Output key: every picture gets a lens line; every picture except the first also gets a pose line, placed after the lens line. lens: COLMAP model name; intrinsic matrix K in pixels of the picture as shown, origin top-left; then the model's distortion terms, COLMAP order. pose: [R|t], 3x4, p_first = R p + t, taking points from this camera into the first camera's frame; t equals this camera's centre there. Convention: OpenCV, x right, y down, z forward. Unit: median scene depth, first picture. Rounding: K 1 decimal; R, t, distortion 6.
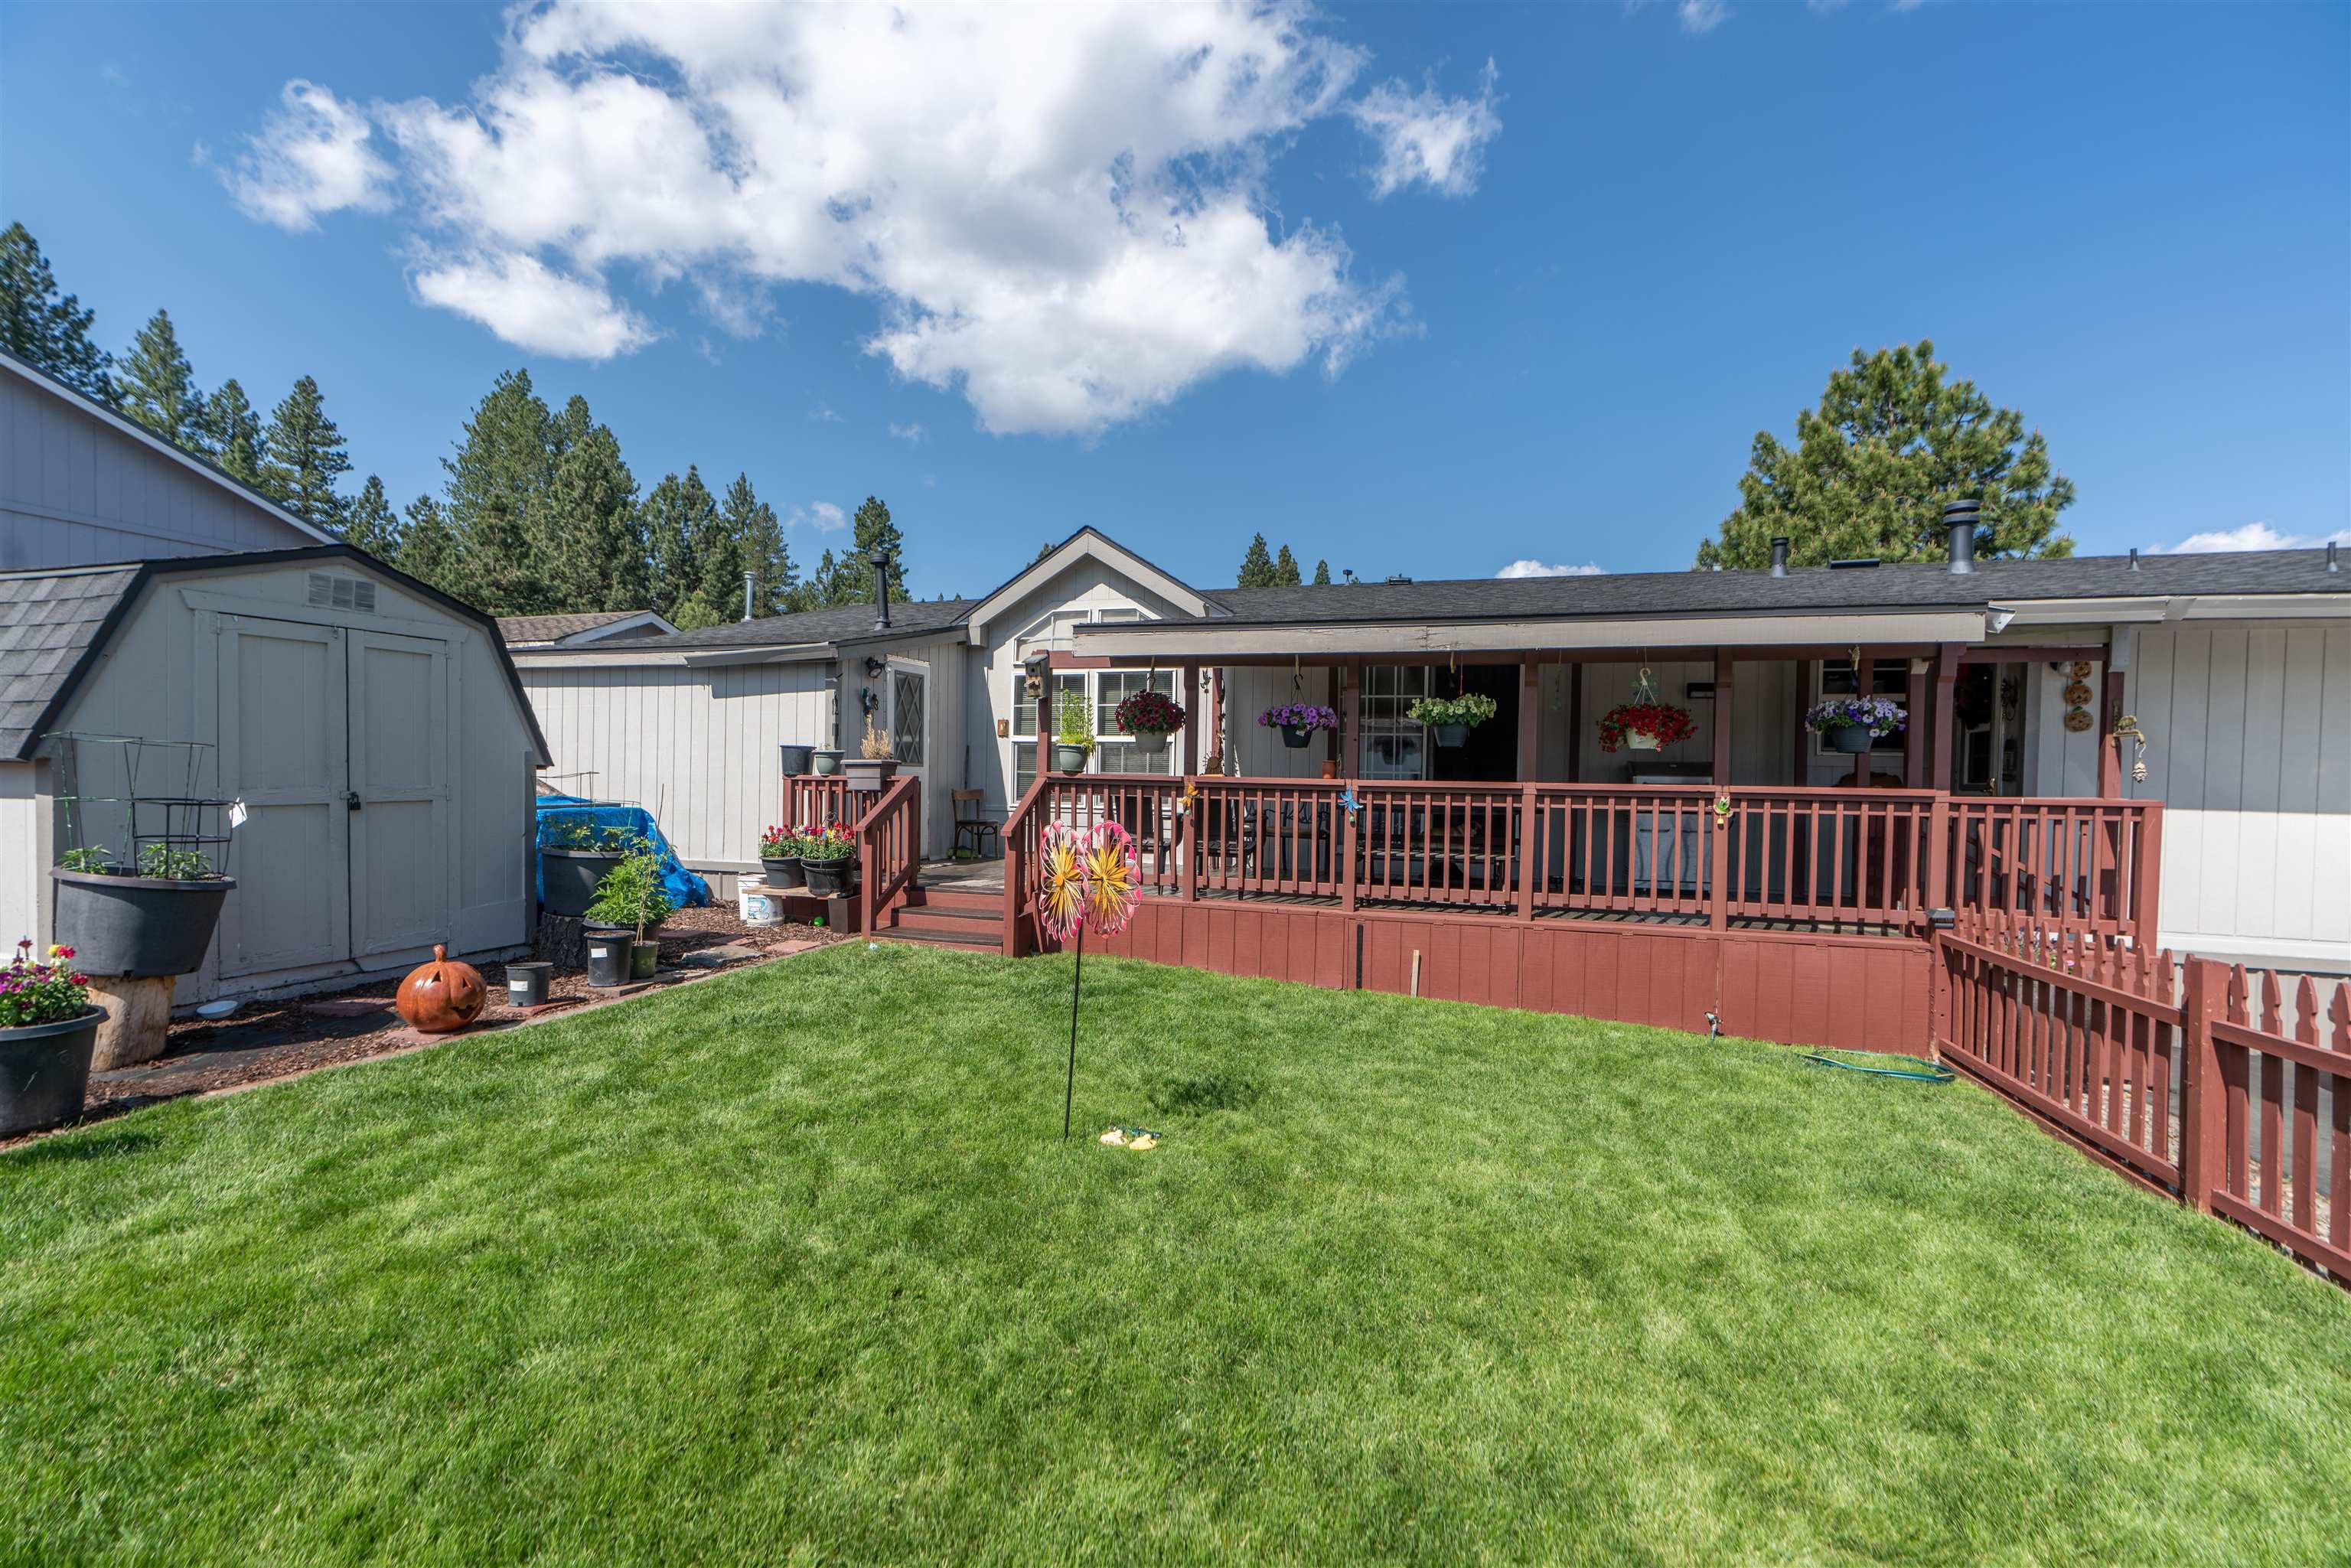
lens RADIAL K [[1052.7, 0, 1181.9], [0, 1052.7, 793.8], [0, 0, 1]] dist [-0.010842, 0.000975]
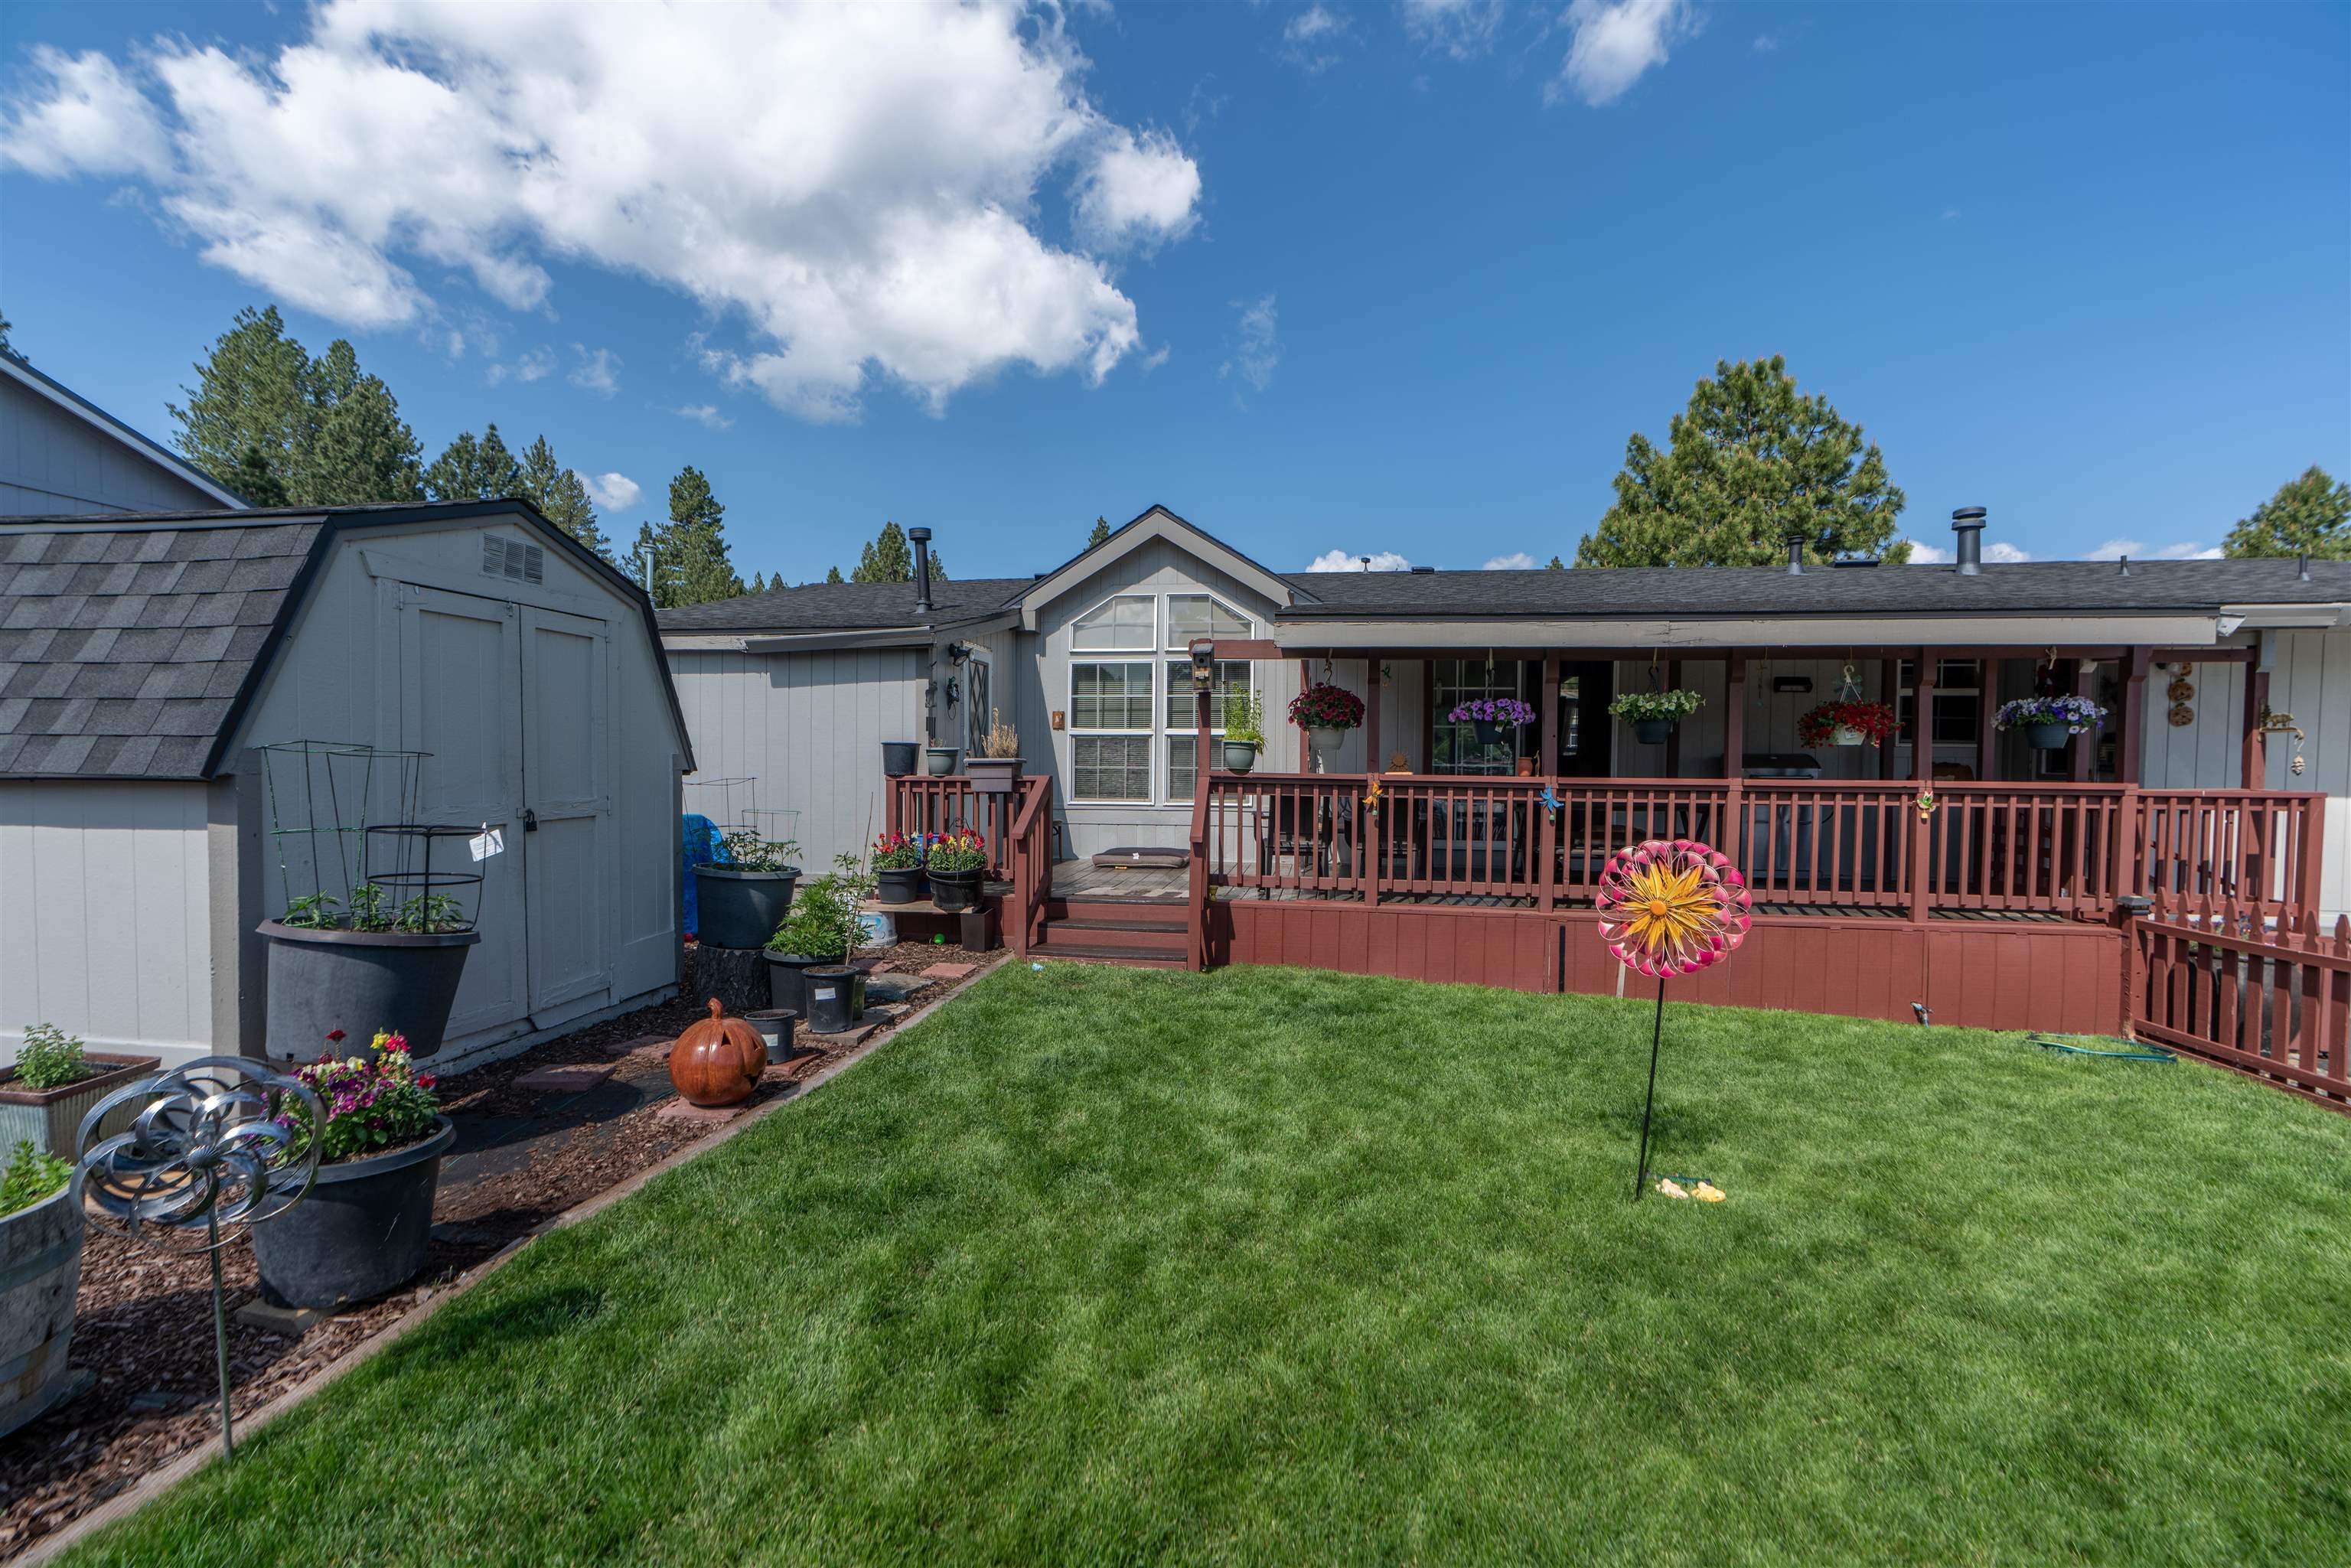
lens RADIAL K [[1053.5, 0, 1177.2], [0, 1053.5, 799.3], [0, 0, 1]] dist [-0.013429, 0.005402]
pose [[0.987773, -0.012899, 0.155363, -0.260924], [0.009942, 0.999755, 0.019794, -0.012260], [-0.155580, -0.018007, 0.987659, 0.077361]]
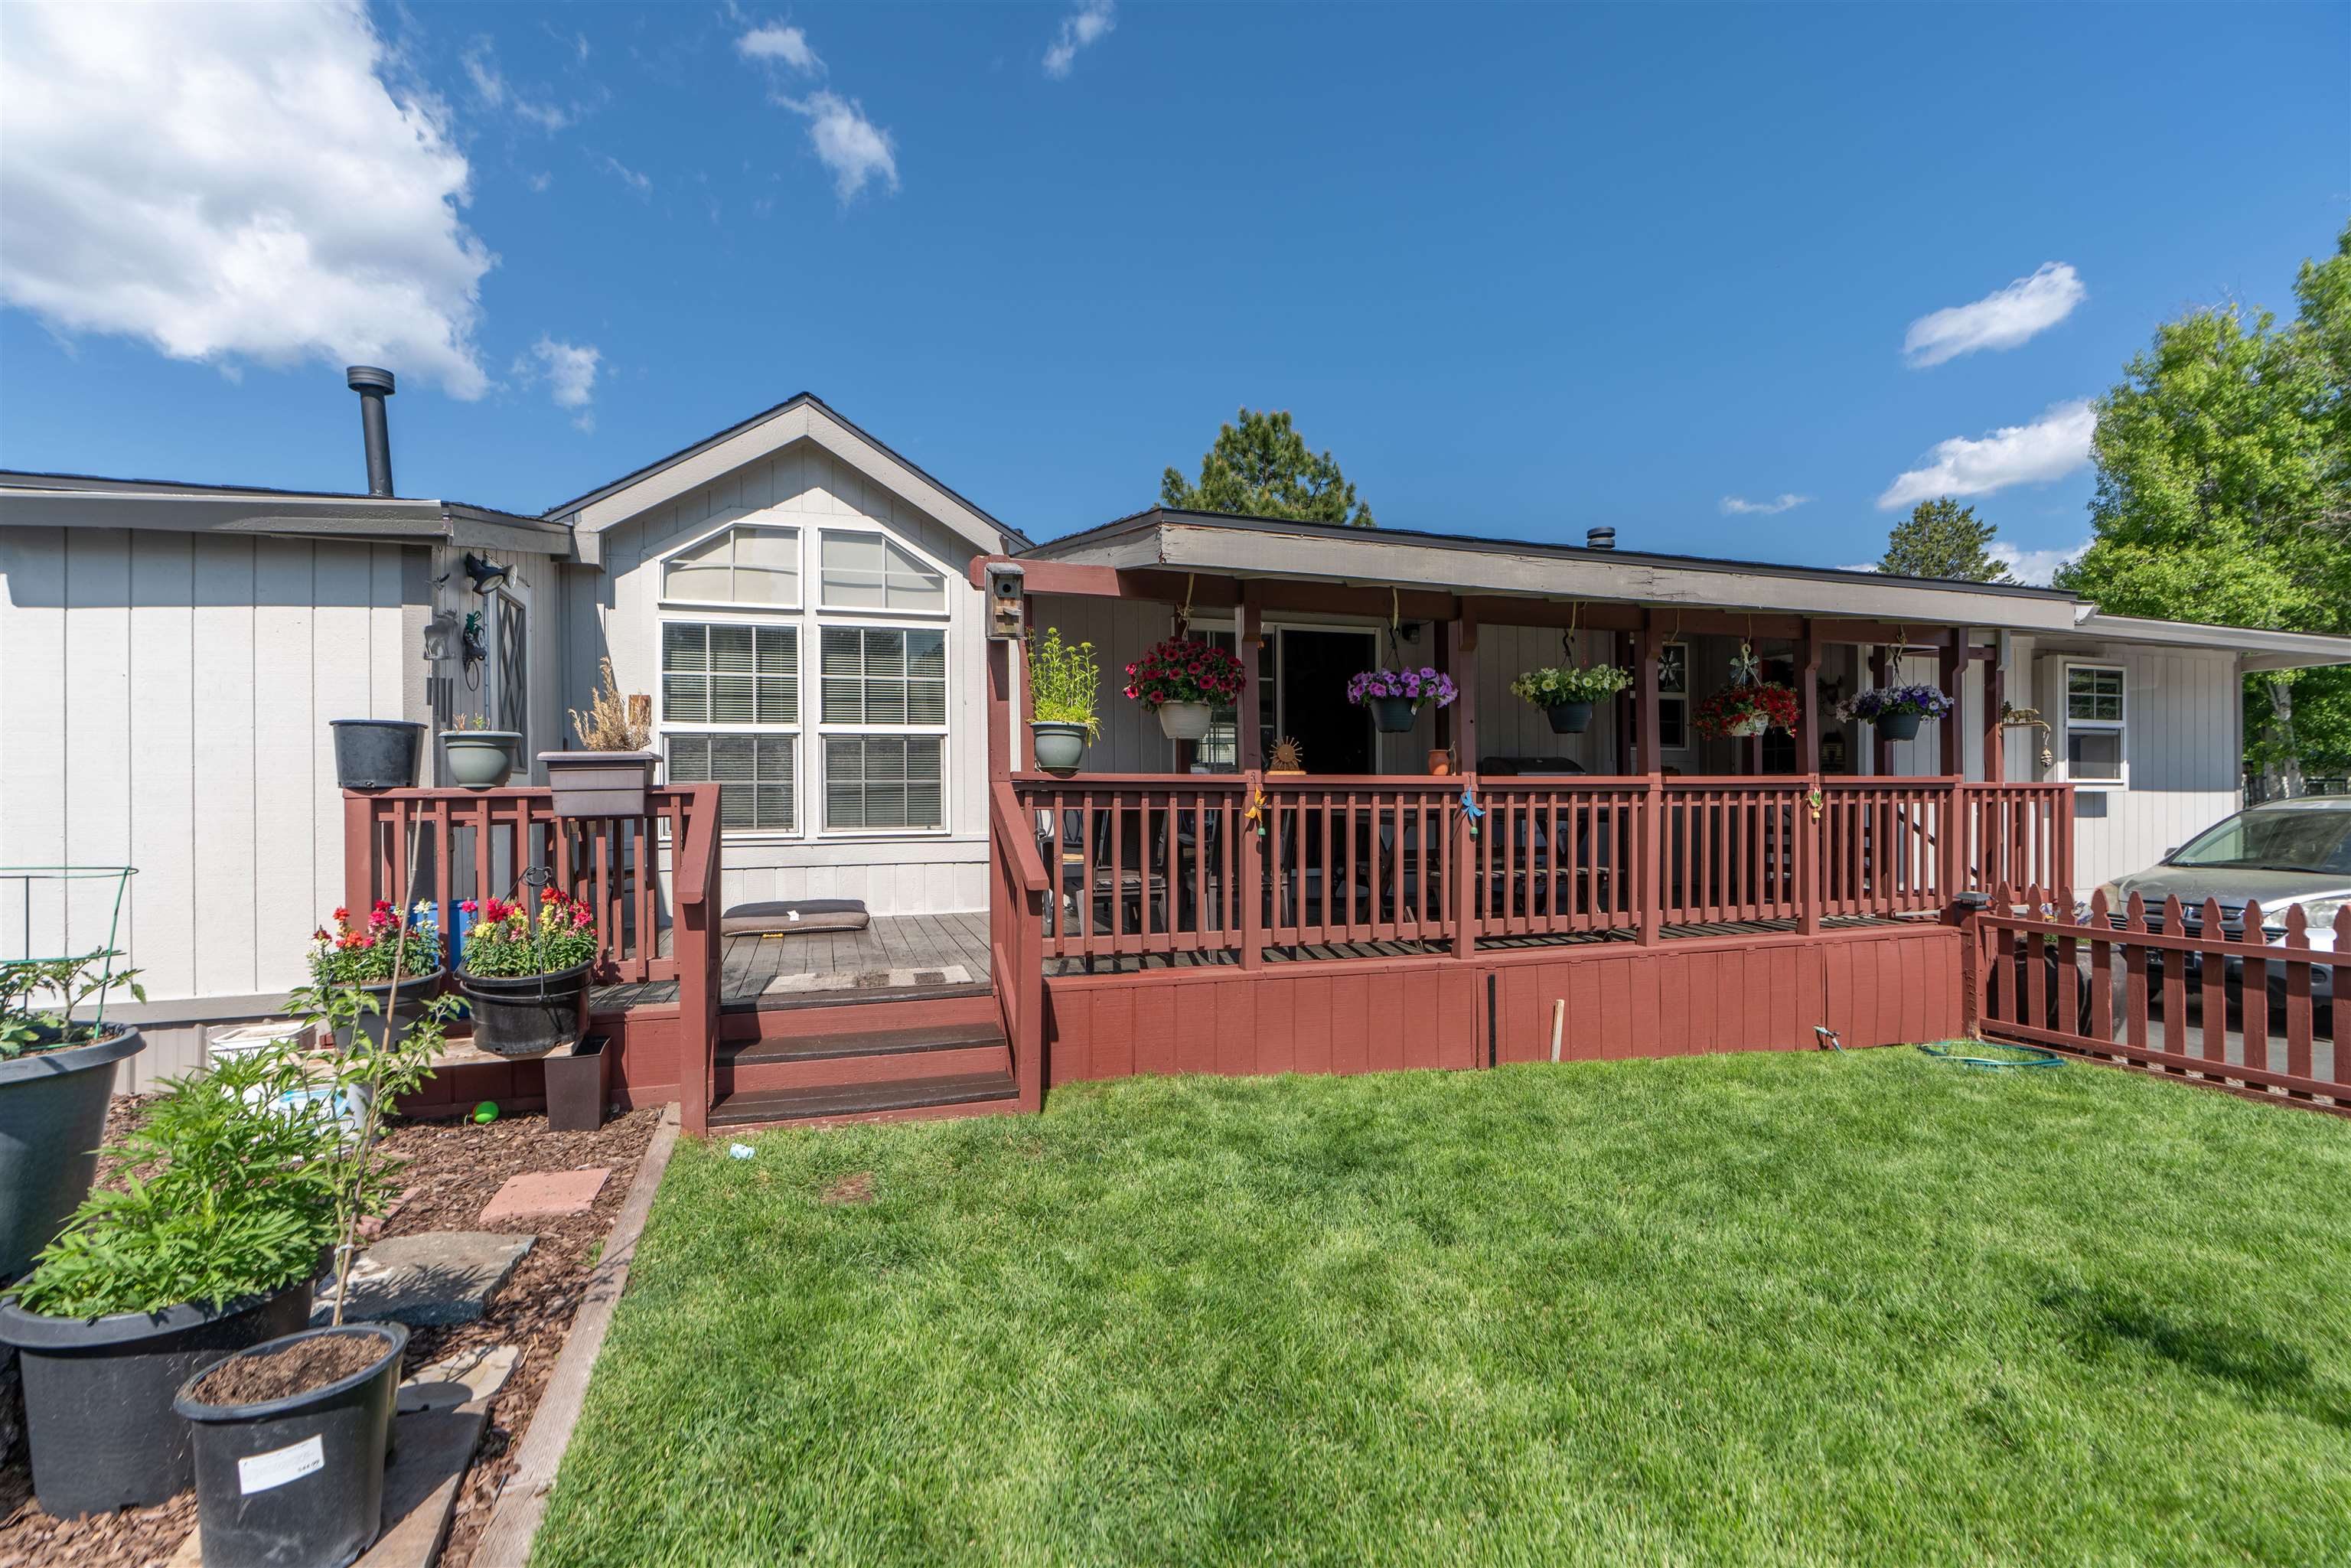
lens RADIAL K [[1053.5, 0, 1177.2], [0, 1053.5, 799.3], [0, 0, 1]] dist [-0.013429, 0.005402]
pose [[0.808893, -0.024904, 0.587429, -0.337412], [0.030820, 0.999525, -0.000064, -0.002640], [-0.587148, 0.018157, 0.809276, 0.424061]]
